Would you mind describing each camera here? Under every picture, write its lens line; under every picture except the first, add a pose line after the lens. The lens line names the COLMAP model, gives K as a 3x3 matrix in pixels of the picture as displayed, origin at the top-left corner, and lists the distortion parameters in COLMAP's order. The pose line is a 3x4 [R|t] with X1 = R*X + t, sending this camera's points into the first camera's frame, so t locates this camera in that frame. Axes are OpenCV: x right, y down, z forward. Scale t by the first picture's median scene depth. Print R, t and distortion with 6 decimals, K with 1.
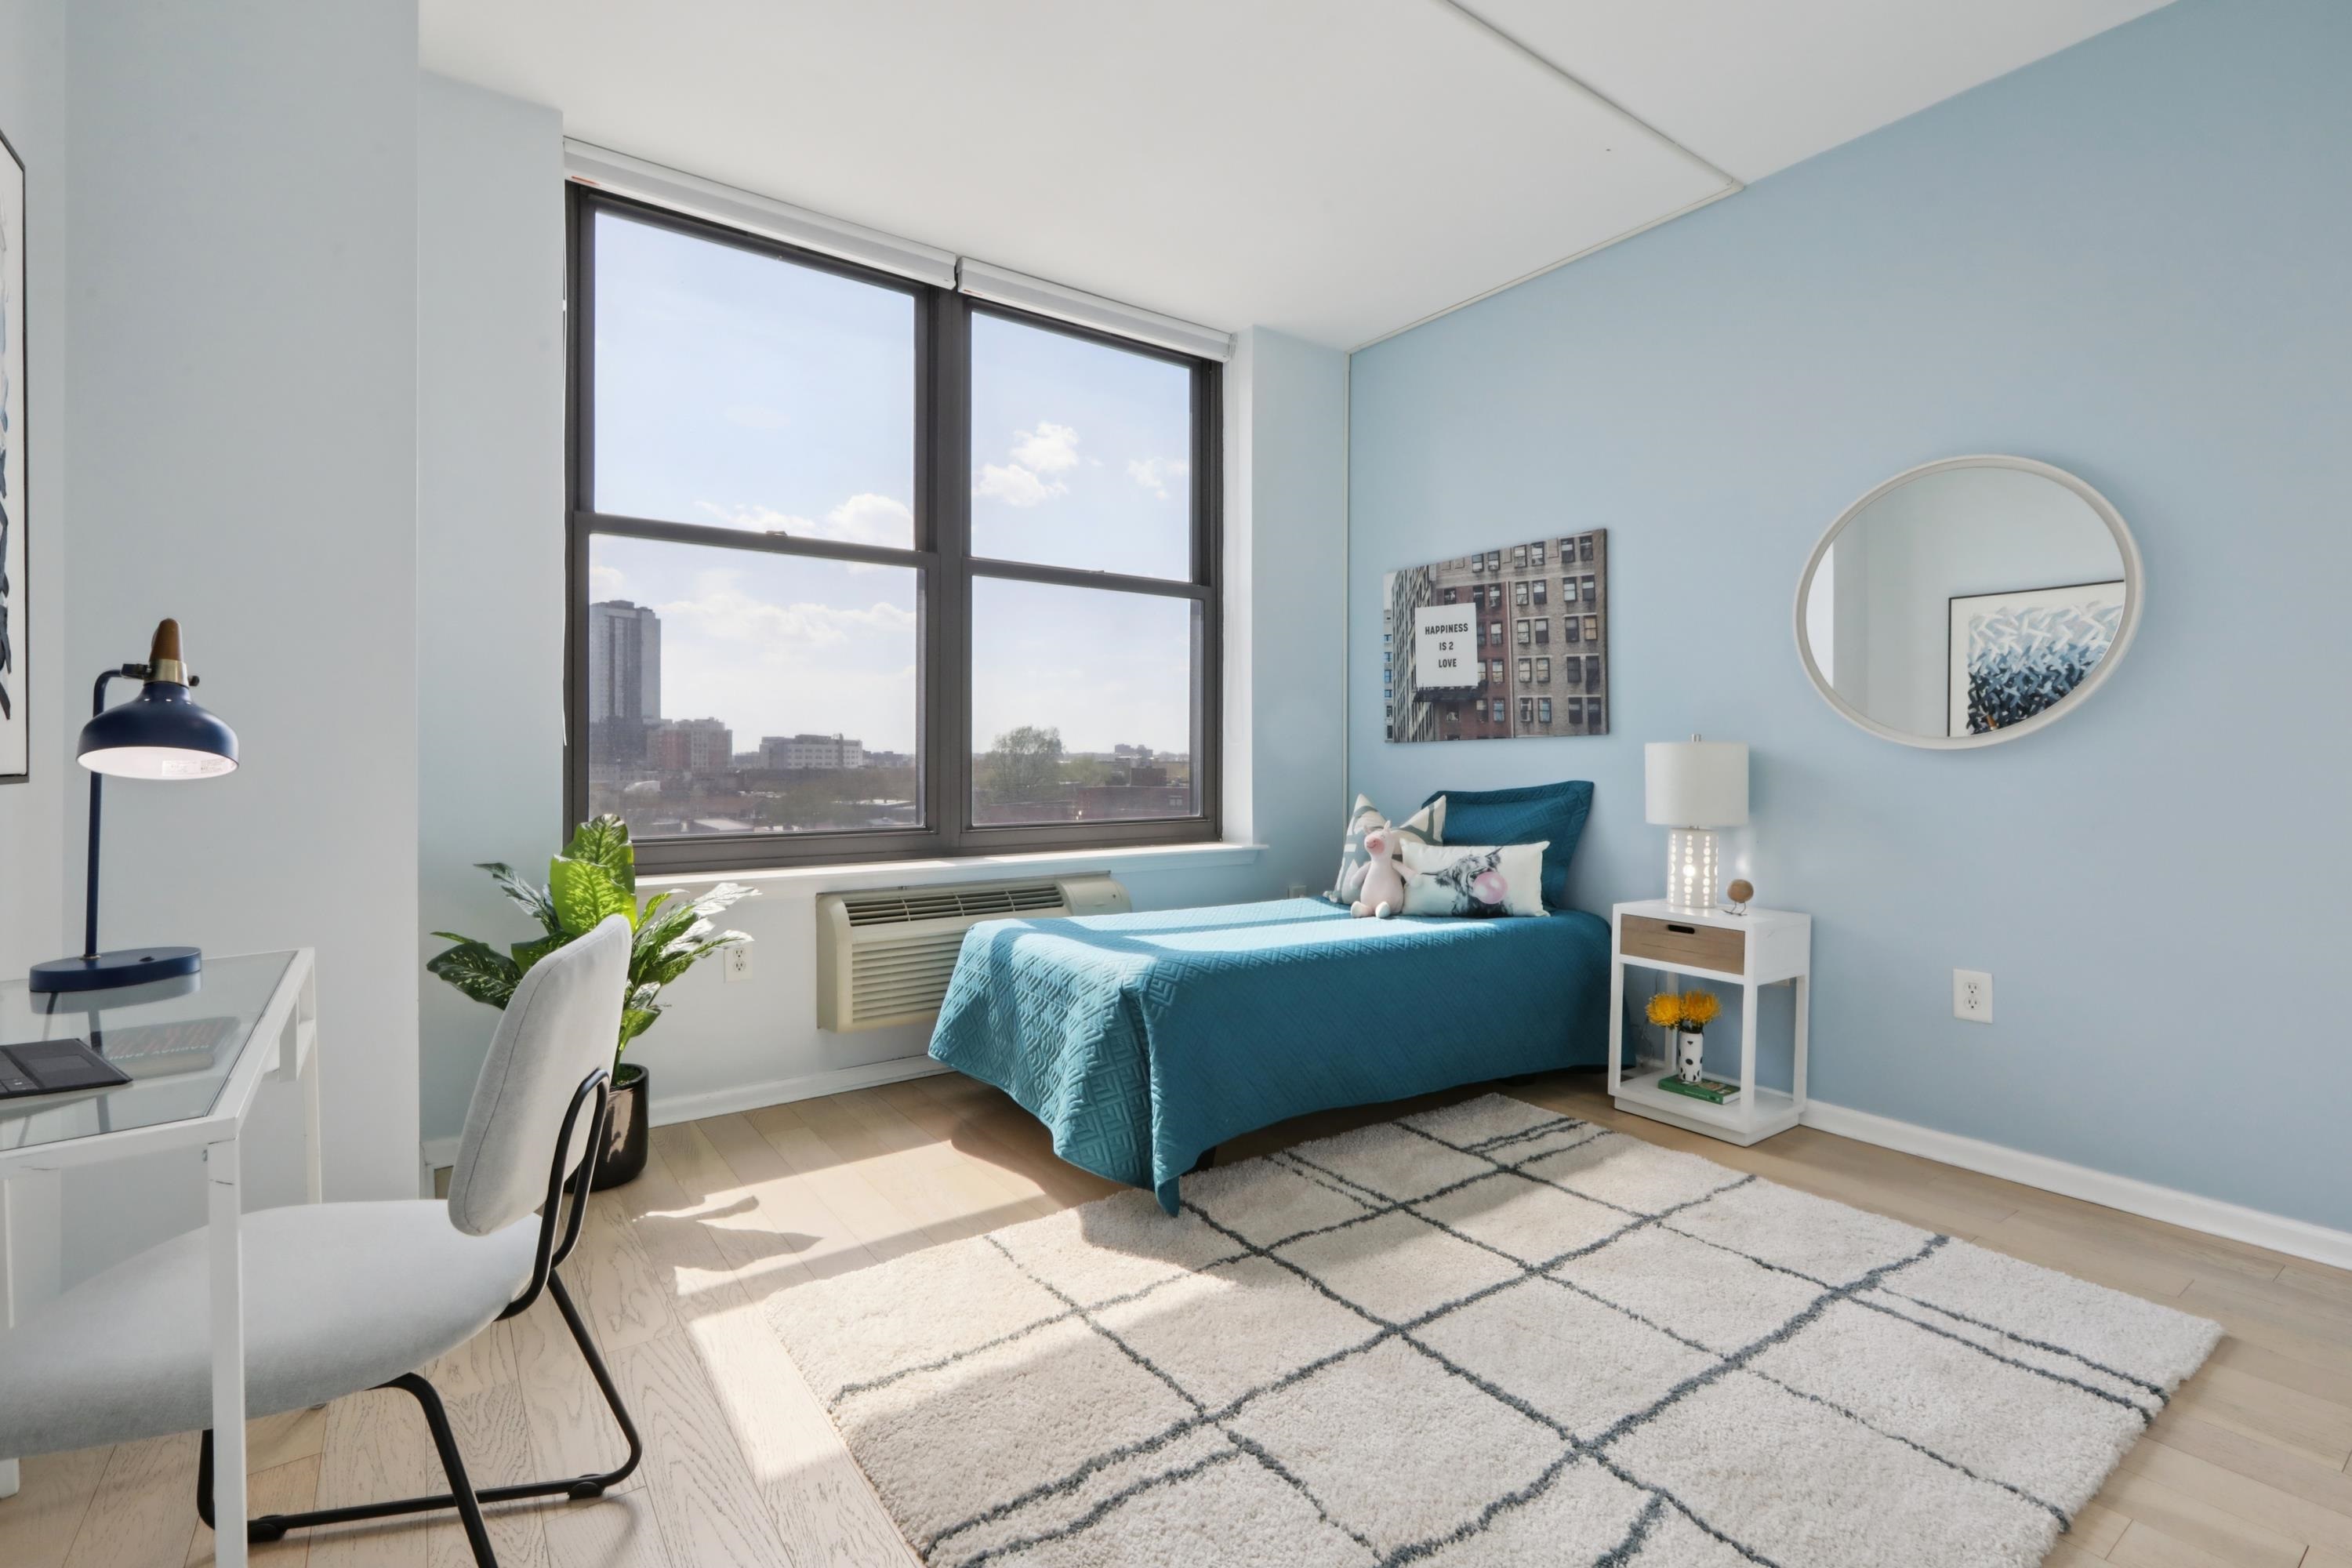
lens RADIAL K [[1070.7, 0, 1141.4], [0, 1070.7, 765.2], [0, 0, 1]] dist [-0.003349, 0.000793]
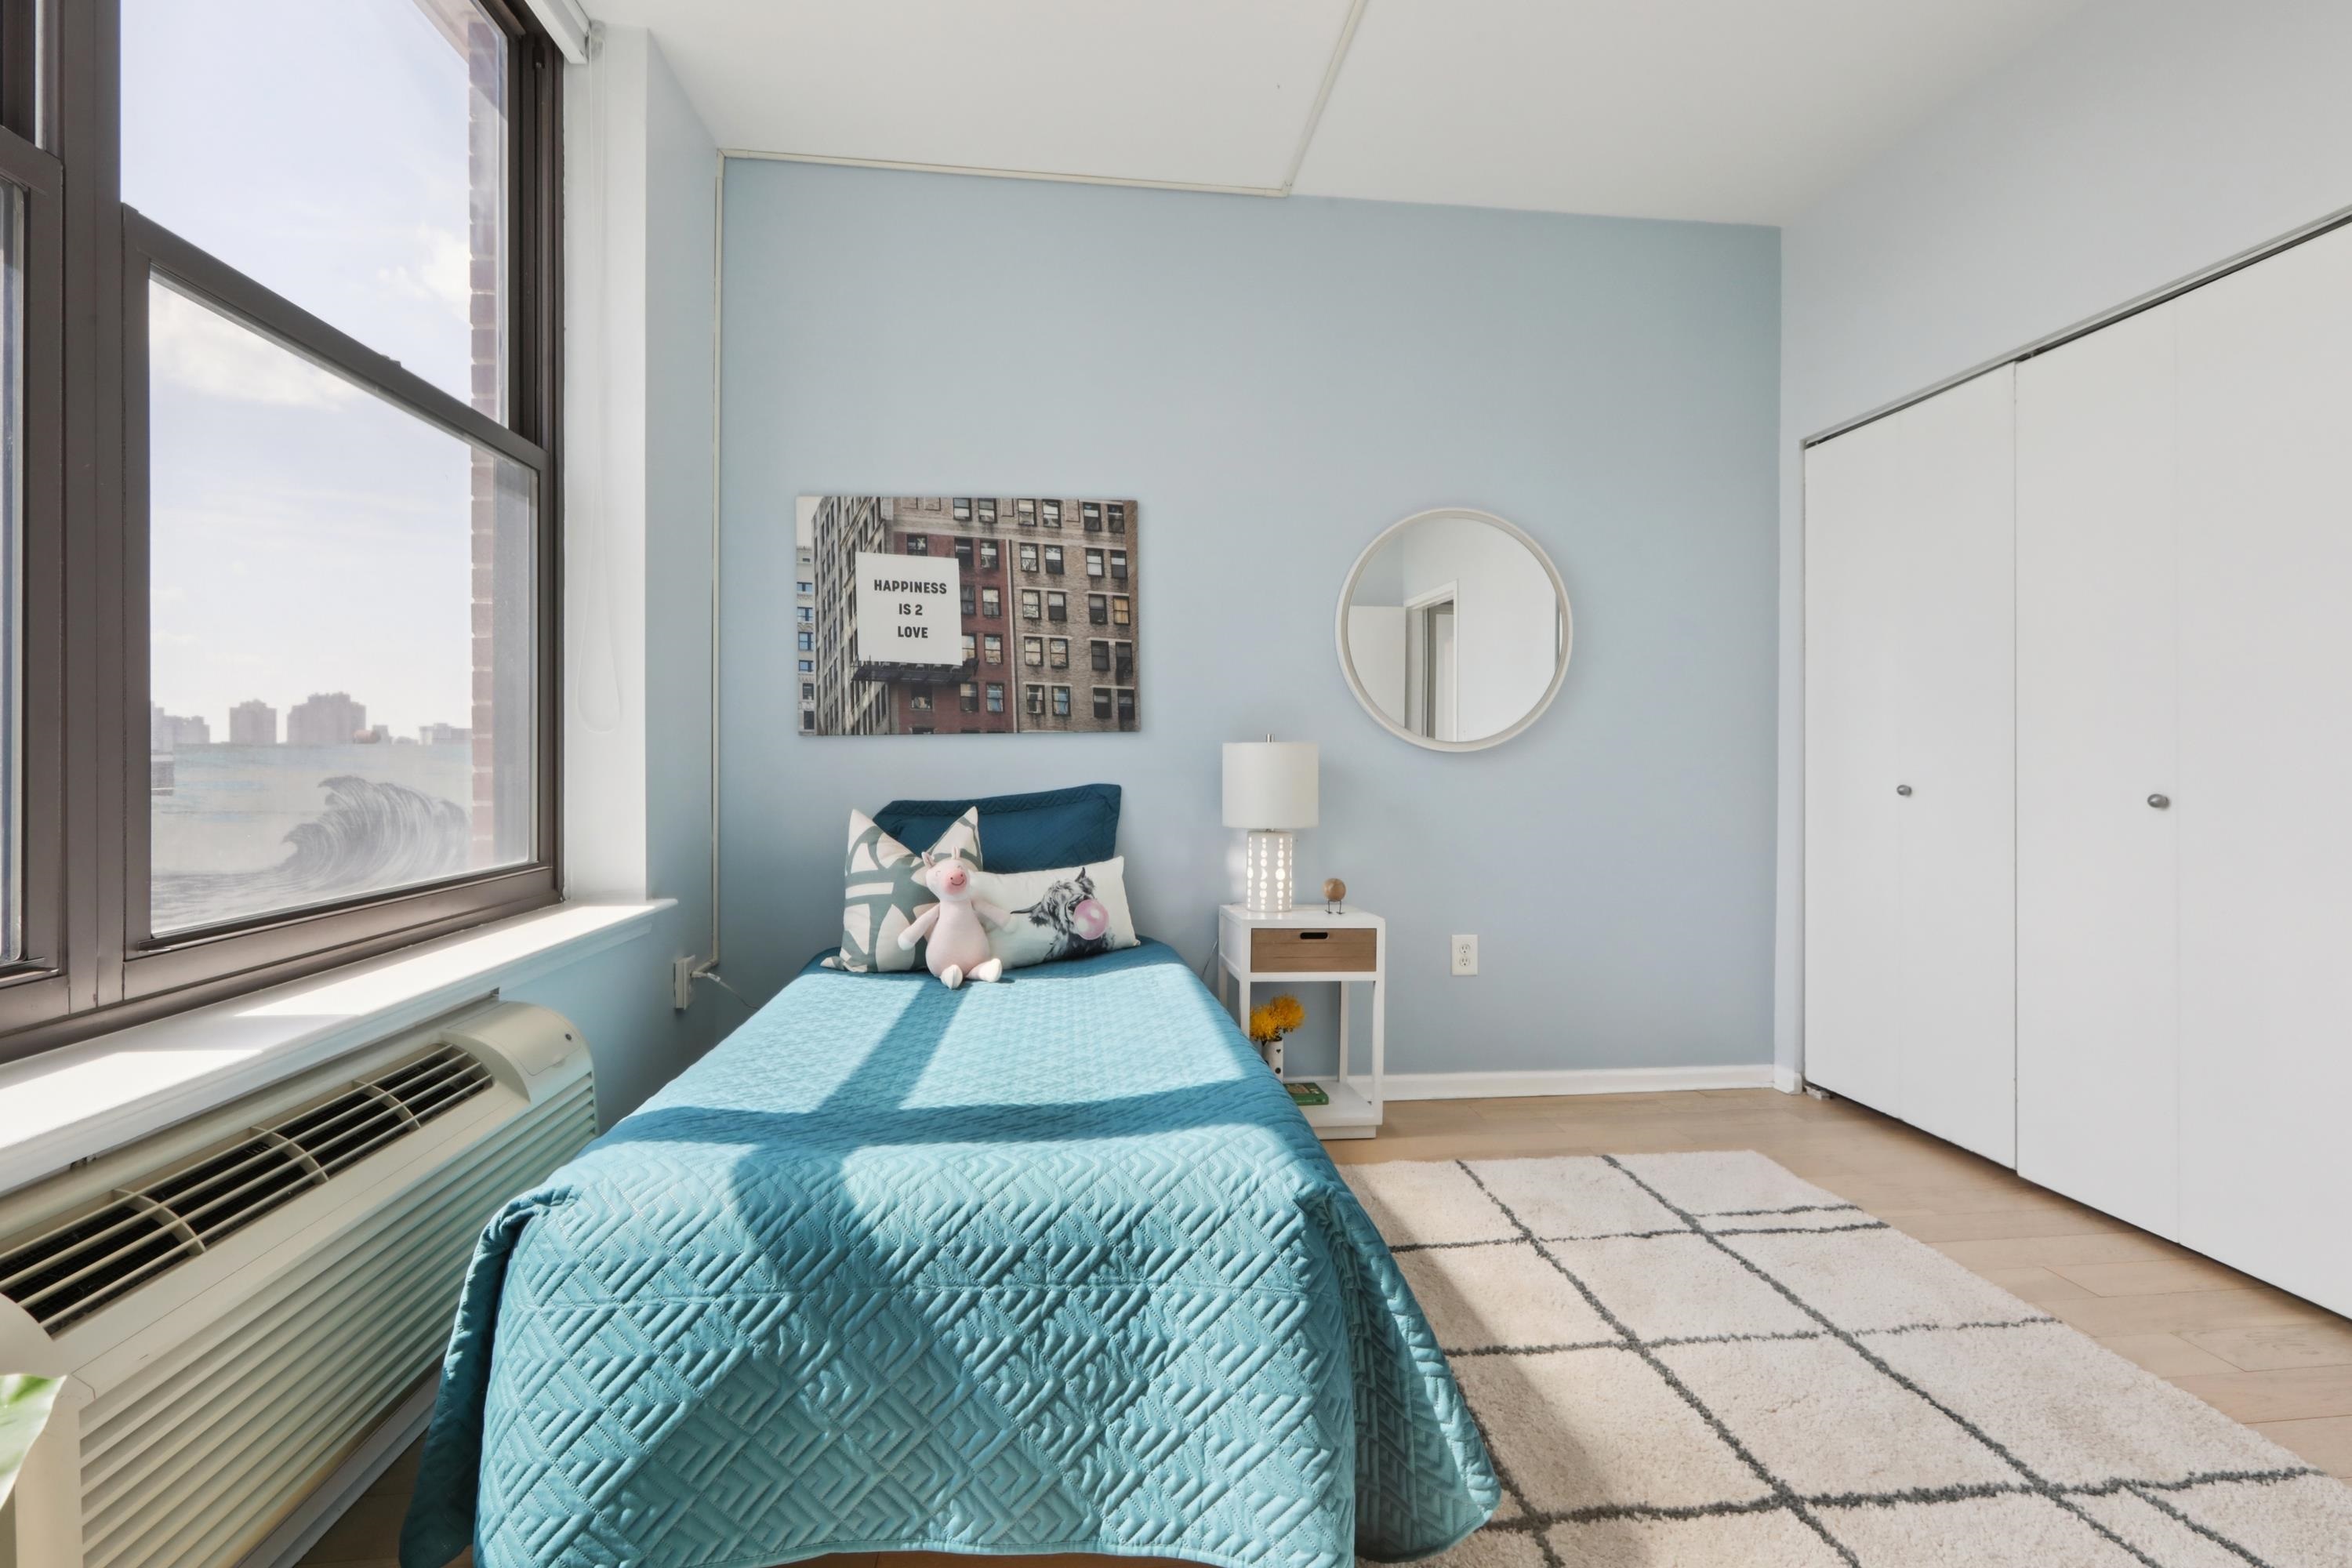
lens RADIAL K [[1070.7, 0, 1198.4], [0, 1070.7, 773.9], [0, 0, 1]] dist [-0.003349, 0.000793]
pose [[0.466878, -0.009743, 0.884268, -0.327977], [0.002843, 0.999951, 0.009517, -0.001805], [-0.884317, -0.001930, 0.466882, 0.525920]]
